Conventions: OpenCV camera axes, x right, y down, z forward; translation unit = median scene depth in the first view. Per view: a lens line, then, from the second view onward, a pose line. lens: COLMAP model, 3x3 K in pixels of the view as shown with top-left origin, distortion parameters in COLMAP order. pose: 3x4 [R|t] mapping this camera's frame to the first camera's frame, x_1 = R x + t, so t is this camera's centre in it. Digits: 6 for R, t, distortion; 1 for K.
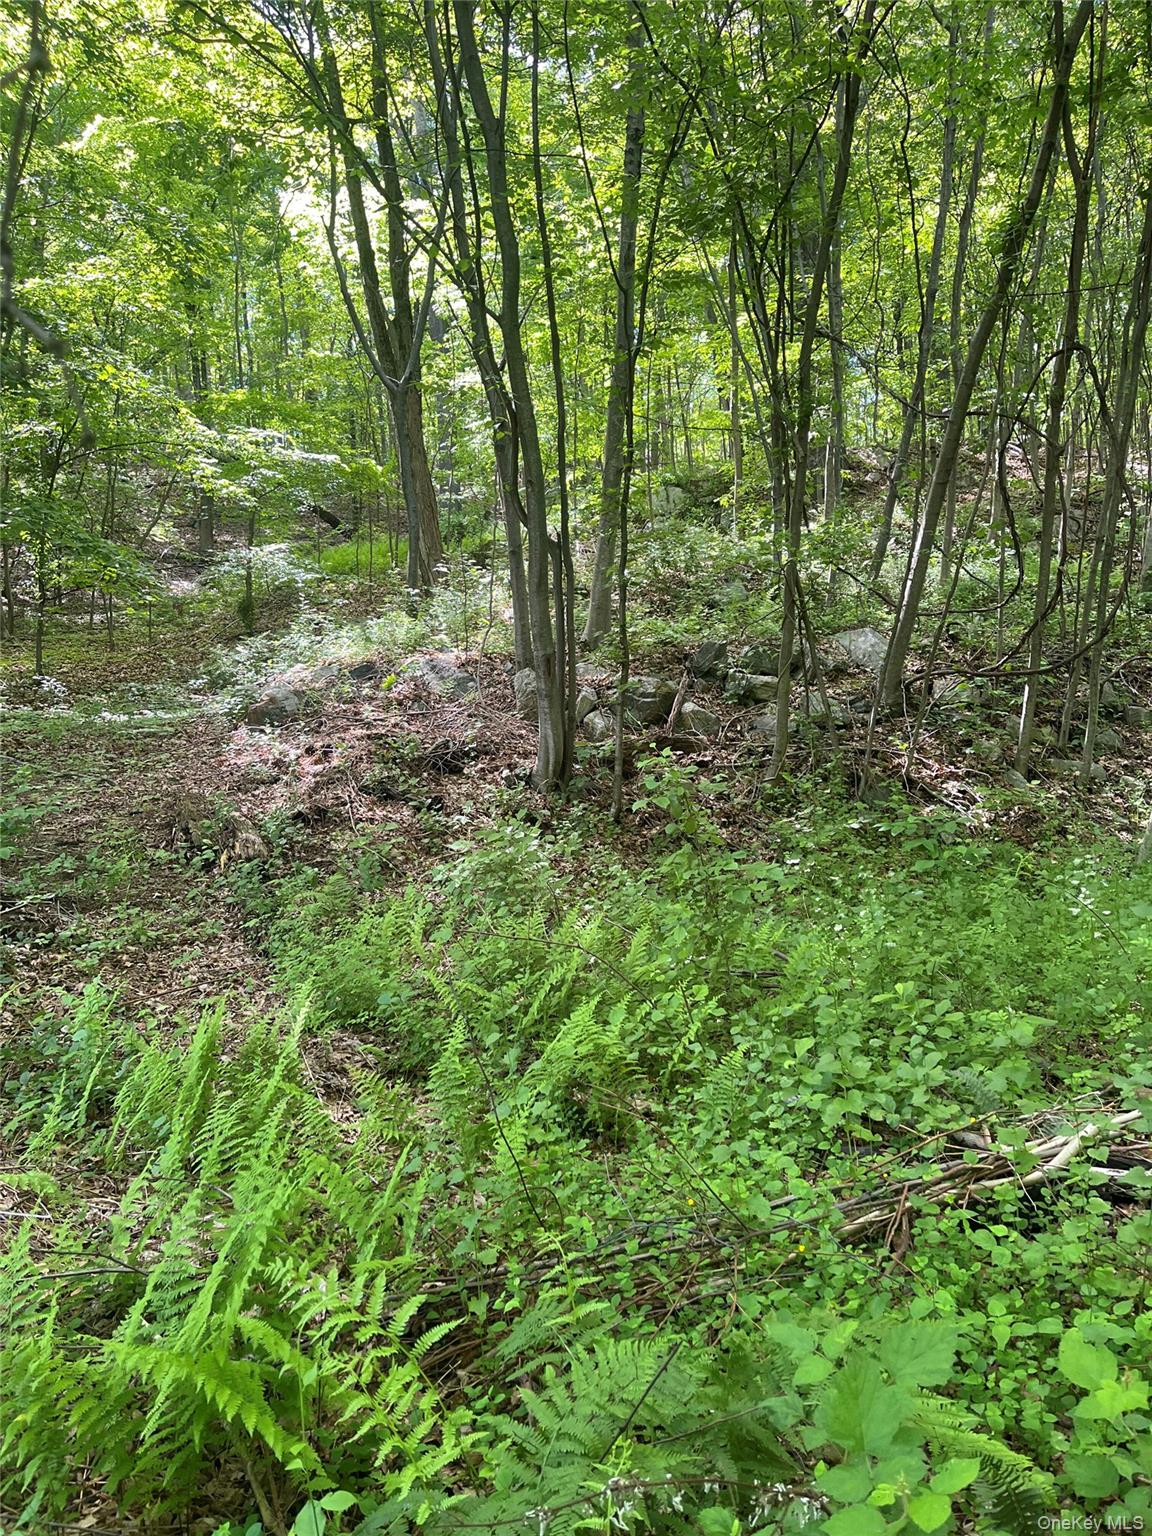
lens RADIAL K [[1159.2, 0, 574.6], [0, 1159.2, 764.0], [0, 0, 1]] dist [0.070787, -0.095447]
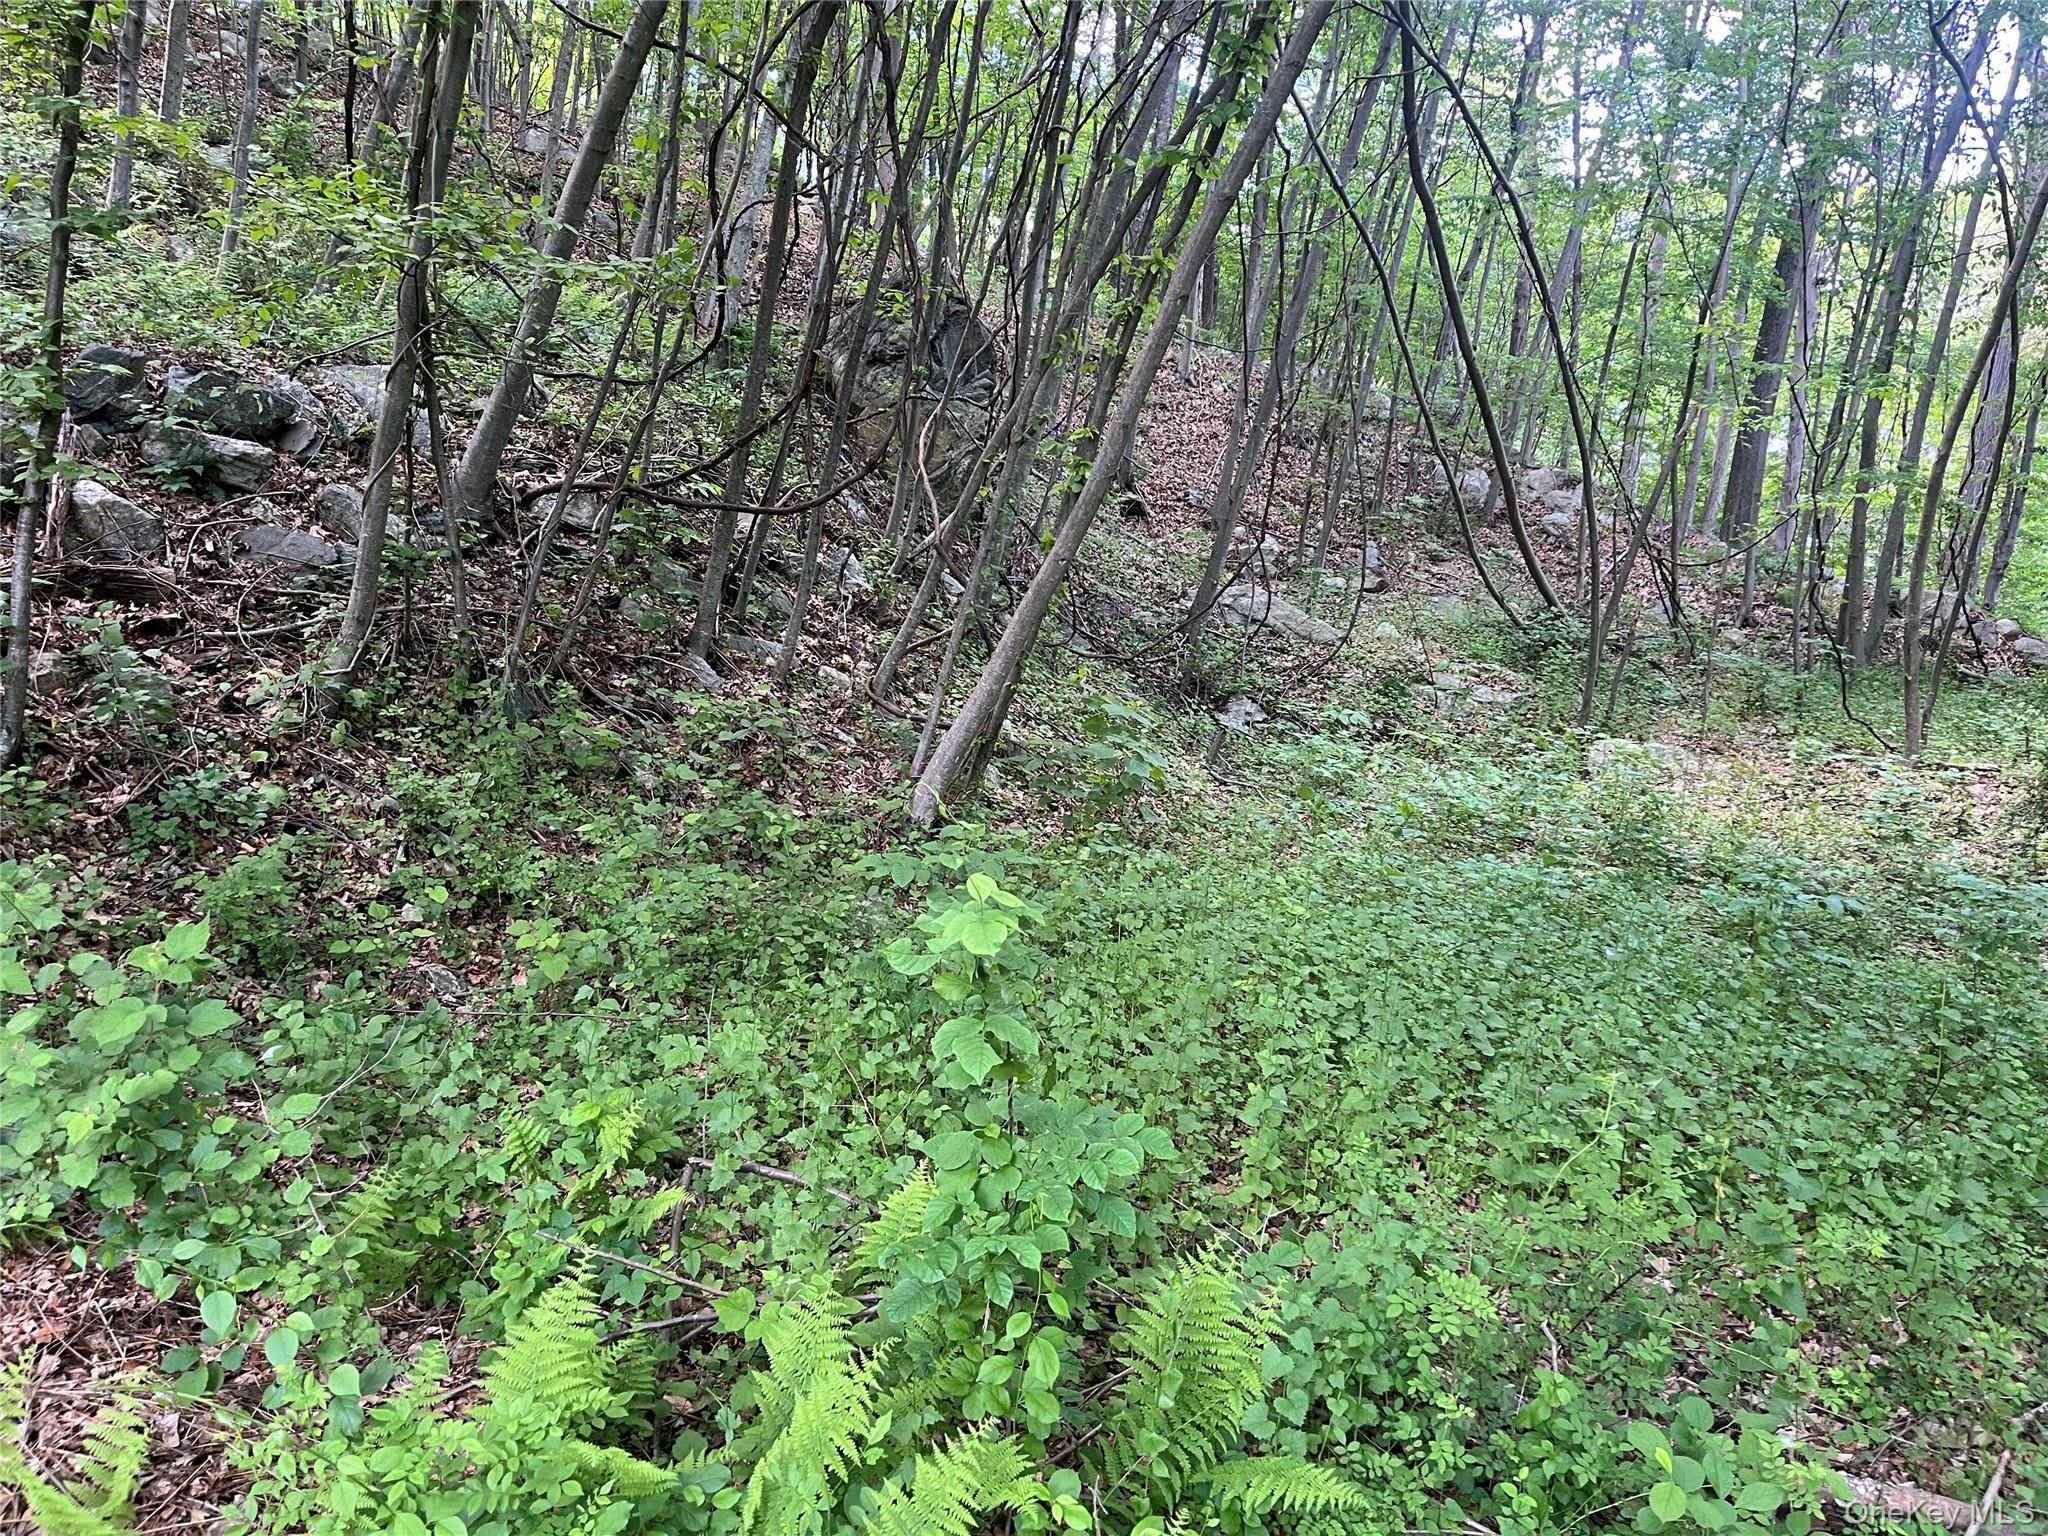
lens RADIAL K [[1545.7, 0, 1031.4], [0, 1545.7, 759.9], [0, 0, 1]] dist [0.070787, -0.095447]
pose [[0.663049, -0.028912, 0.748018, -0.048414], [-0.085748, 0.989743, 0.114263, -0.017699], [-0.743649, -0.139903, 0.653769, 0.106679]]
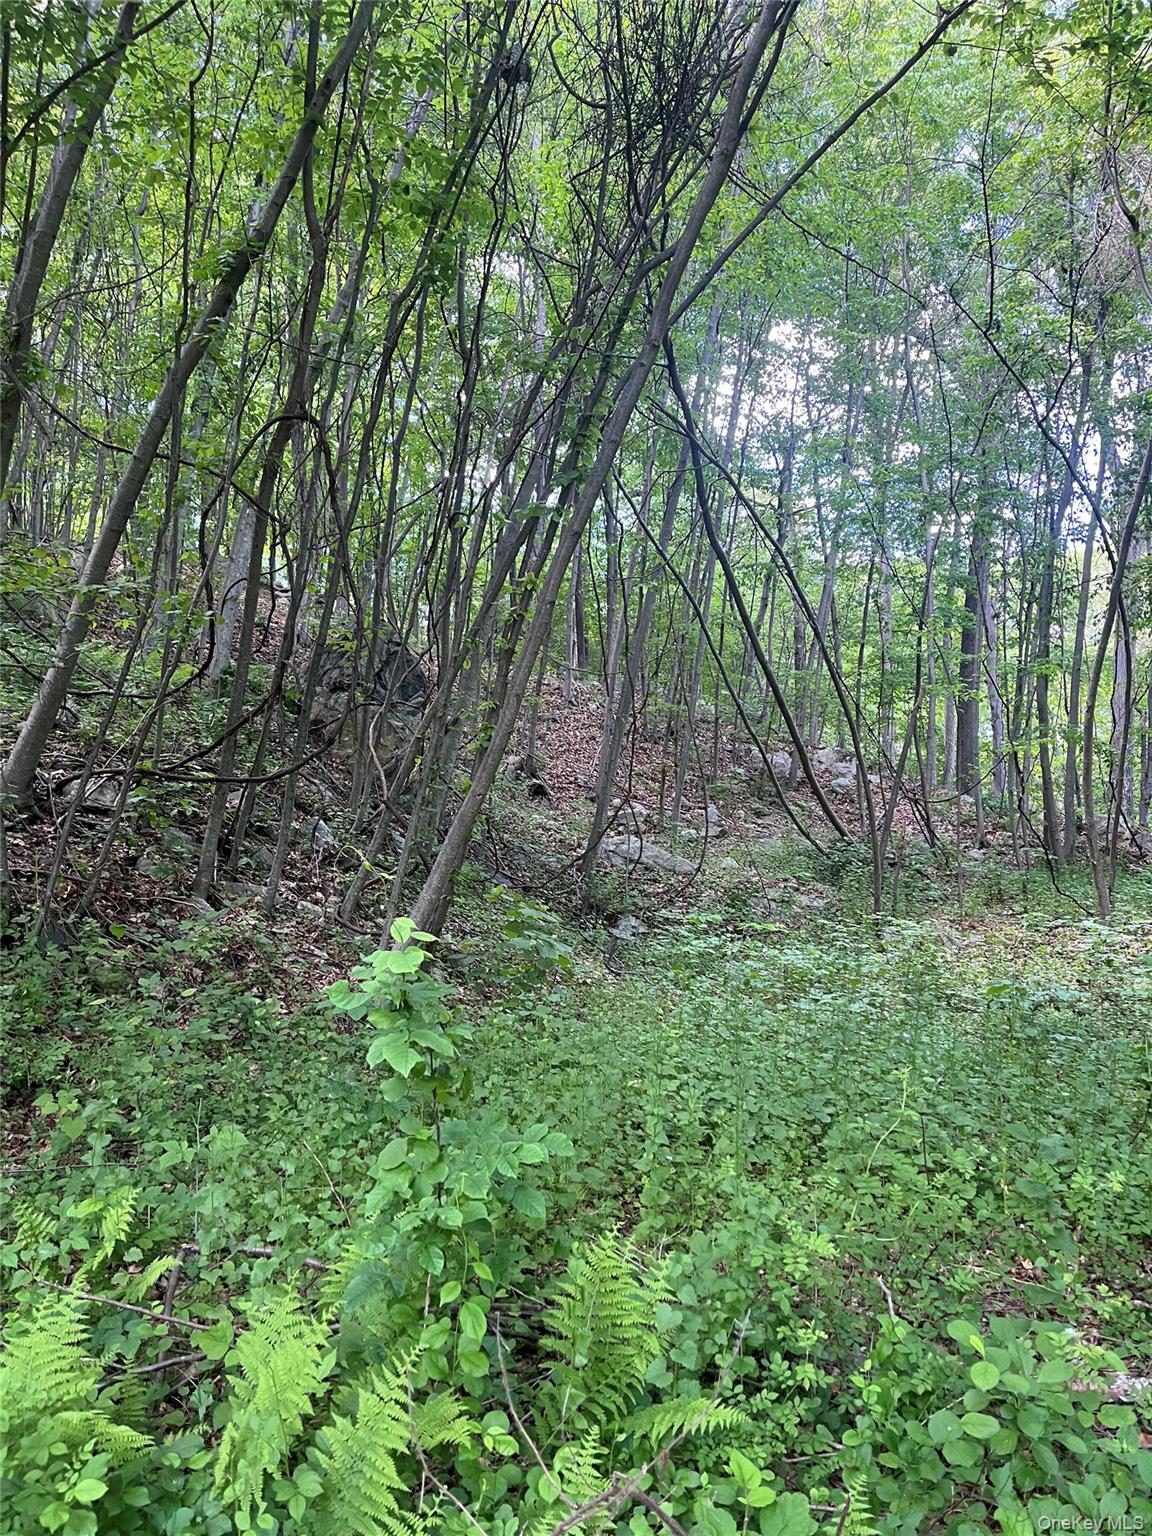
lens RADIAL K [[1159.2, 0, 591.7], [0, 1159.2, 770.5], [0, 0, 1]] dist [0.070787, -0.095447]
pose [[0.583995, 0.072532, 0.808511, -0.045698], [-0.009946, 0.996565, -0.082218, -0.006253], [-0.811697, 0.039974, 0.582710, 0.104835]]
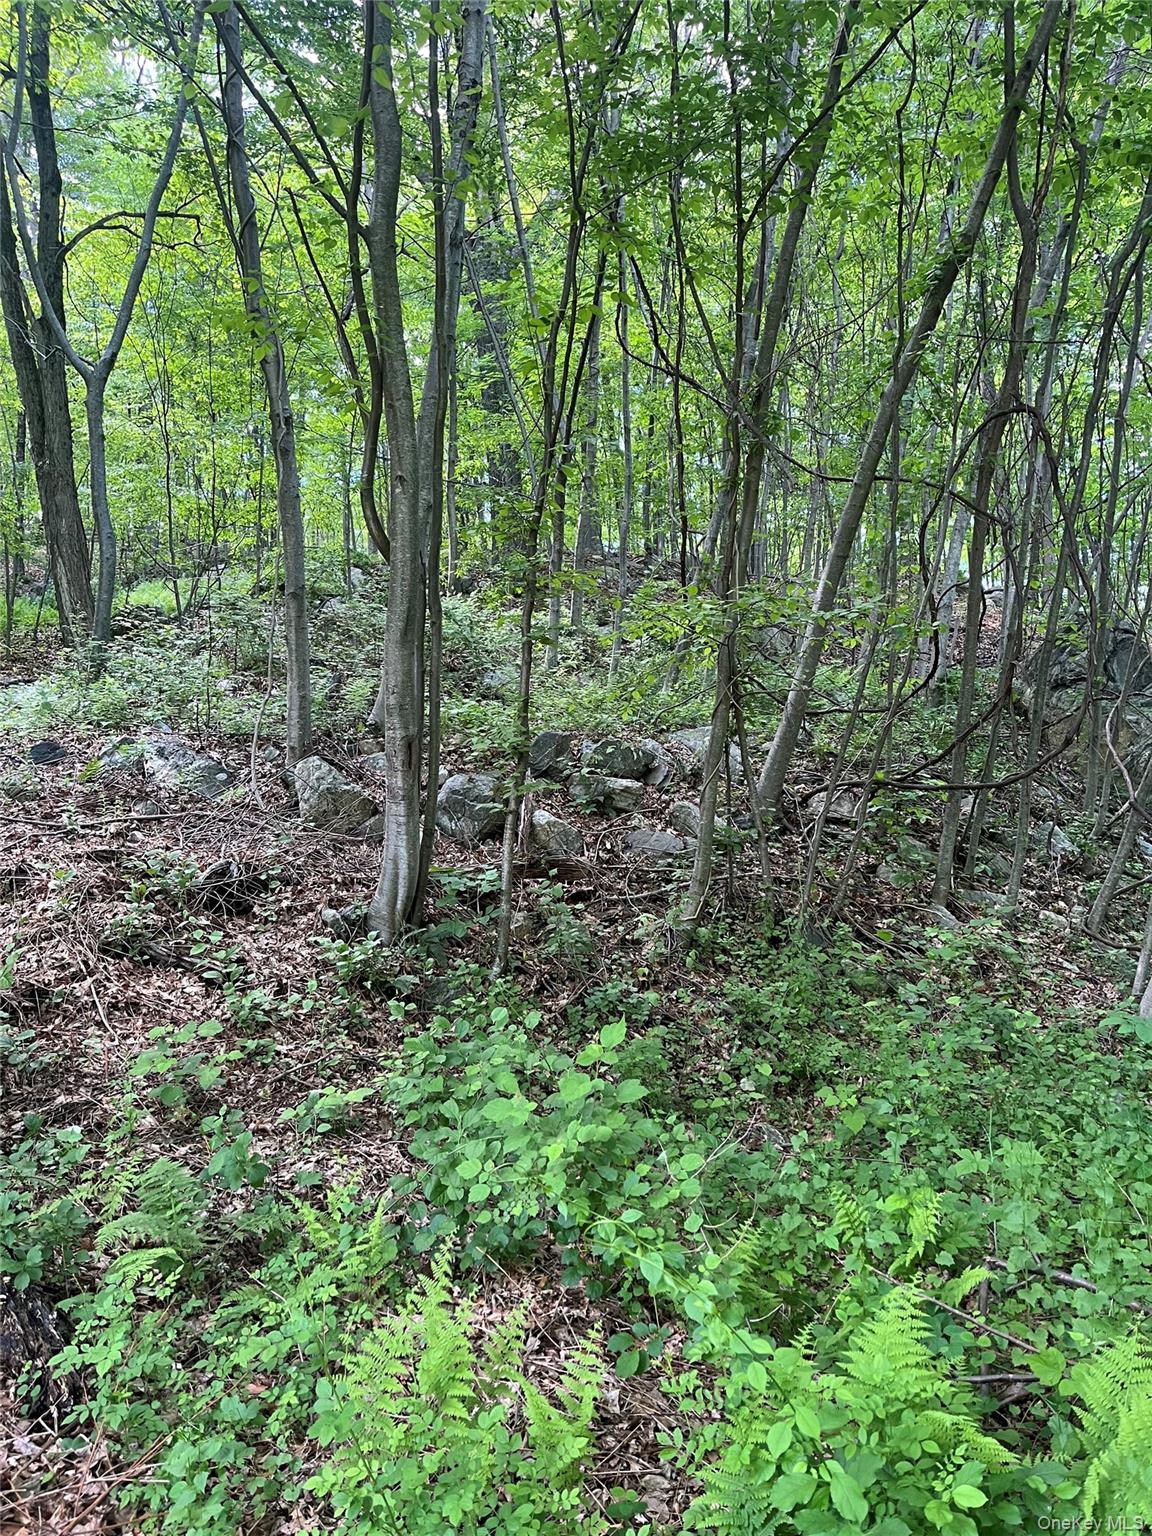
lens RADIAL K [[1159.2, 0, 591.1], [0, 1159.2, 755.0], [0, 0, 1]] dist [0.070787, -0.095447]
pose [[0.937603, 0.039388, 0.345470, -0.049832], [-0.006204, 0.995300, -0.096640, -0.006259], [-0.347653, 0.088466, 0.933440, 0.108699]]
